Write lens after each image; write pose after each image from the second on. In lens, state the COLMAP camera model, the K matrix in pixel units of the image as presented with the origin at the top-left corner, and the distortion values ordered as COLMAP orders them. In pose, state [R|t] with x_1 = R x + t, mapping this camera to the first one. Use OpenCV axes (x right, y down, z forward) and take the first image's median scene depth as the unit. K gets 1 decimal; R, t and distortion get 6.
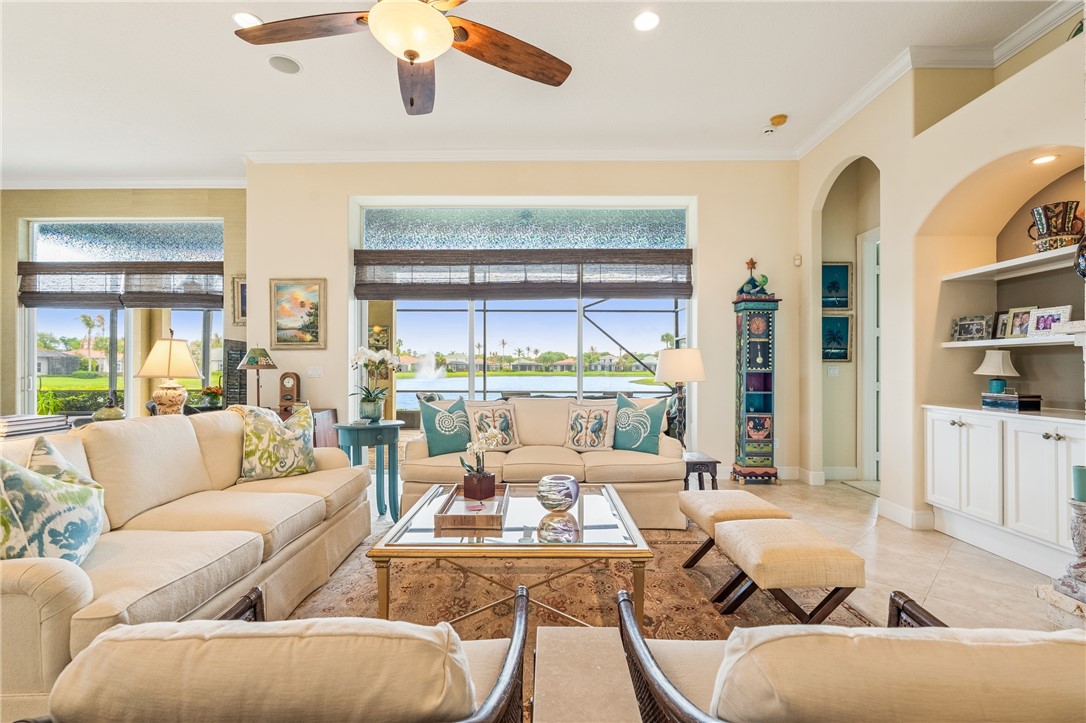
lens RADIAL K [[485.2, 0, 545.7], [0, 485.2, 368.3], [0, 0, 1]] dist [-0.003013, 0.000333]
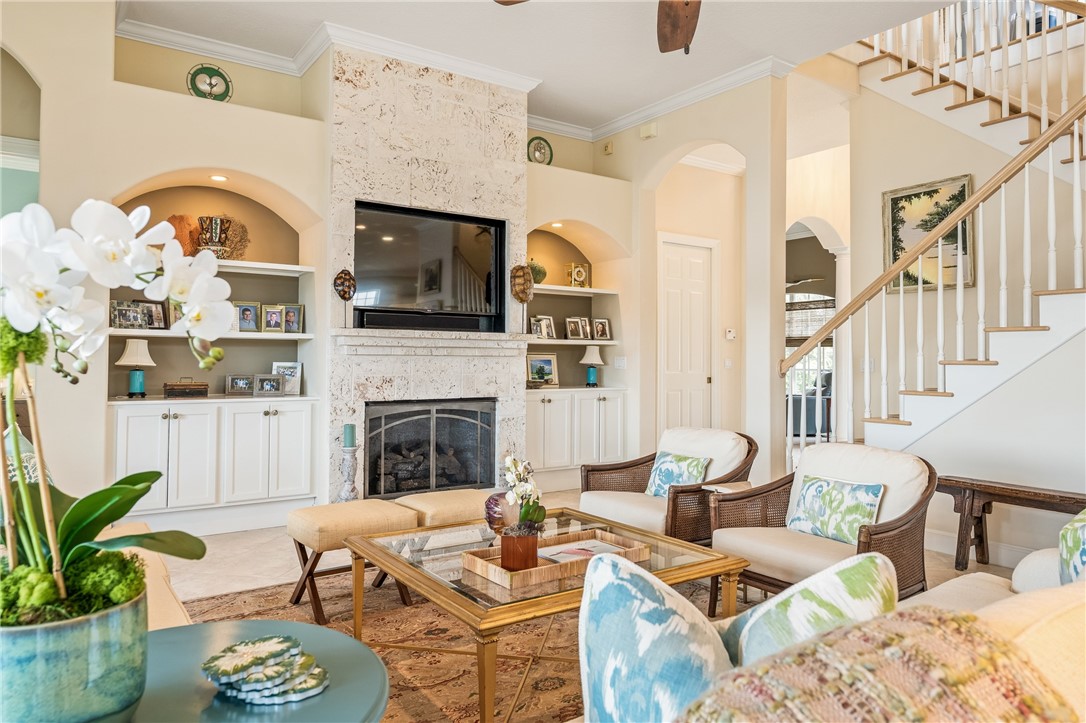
lens RADIAL K [[732.5, 0, 547.1], [0, 732.5, 342.4], [0, 0, 1]] dist [-0.009572, -0.001718]
pose [[-0.587727, 0.012804, 0.808958, -0.494493], [-0.006291, 0.999772, -0.020395, -0.004908], [-0.809035, -0.017075, -0.587513, 0.816730]]
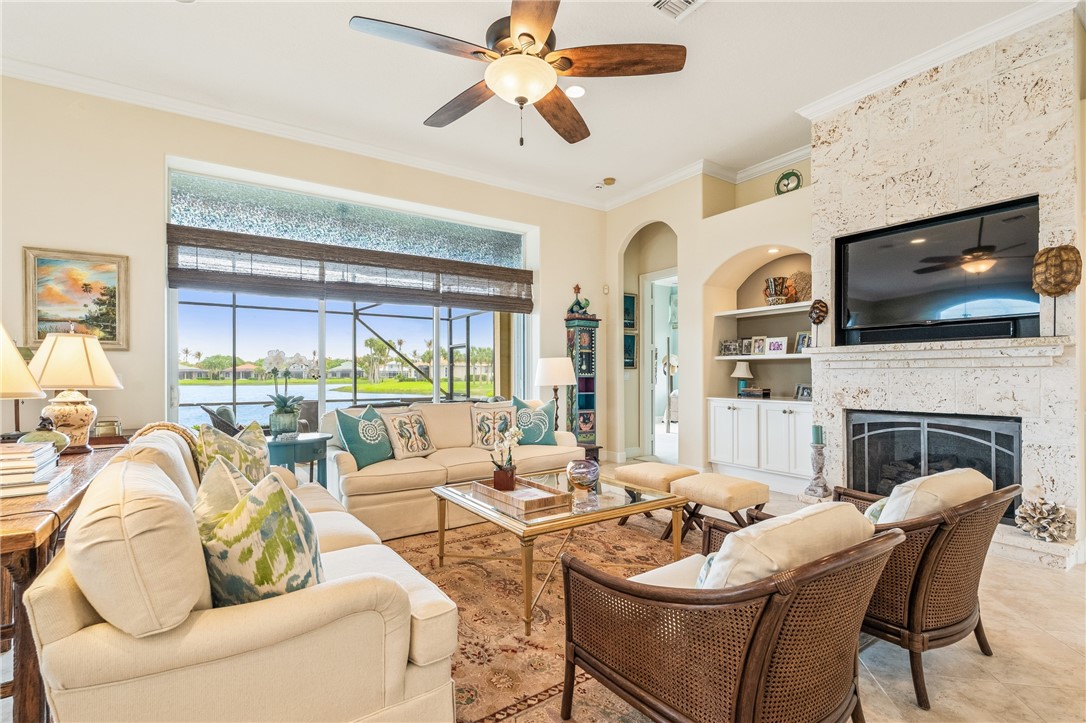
lens RADIAL K [[501.7, 0, 539.8], [0, 501.7, 375.4], [0, 0, 1]] dist [-0.008707, 0.000074]
pose [[0.829909, -0.004759, 0.557878, -0.378409], [0.004112, 0.999989, 0.002412, 0.000641], [-0.557884, 0.000292, 0.829919, -0.003197]]
